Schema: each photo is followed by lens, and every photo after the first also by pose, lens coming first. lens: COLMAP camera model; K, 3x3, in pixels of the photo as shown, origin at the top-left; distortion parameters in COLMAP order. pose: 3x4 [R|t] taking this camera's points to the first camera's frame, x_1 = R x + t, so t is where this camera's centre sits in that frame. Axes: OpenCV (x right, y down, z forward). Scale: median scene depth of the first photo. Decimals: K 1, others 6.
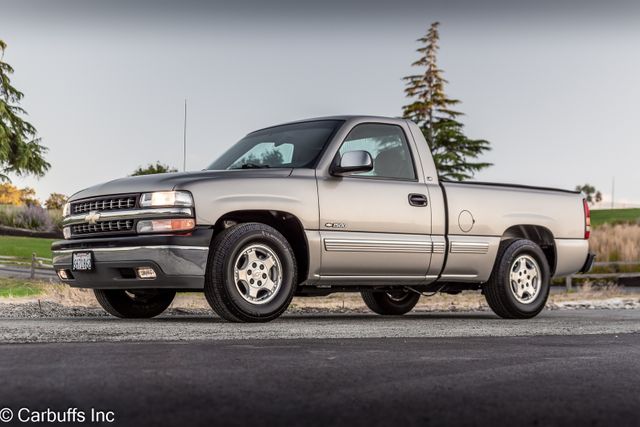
lens RADIAL K [[1150.1, 0, 333.8], [0, 1150.1, 213.2], [0, 0, 1]] dist [0.004907, -0.038938]
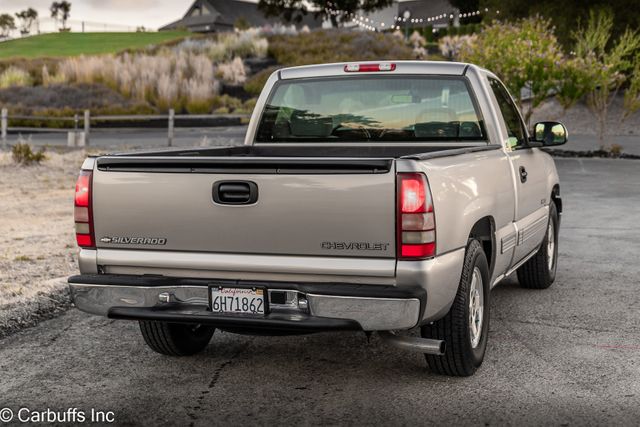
lens RADIAL K [[1150.1, 0, 333.8], [0, 1150.1, 213.2], [0, 0, 1]] dist [0.004907, -0.038938]
pose [[0.865653, -0.057402, 0.497343, -0.473198], [-0.029735, 0.985757, 0.165529, -0.116906], [-0.499761, -0.158079, 0.851616, 0.446854]]
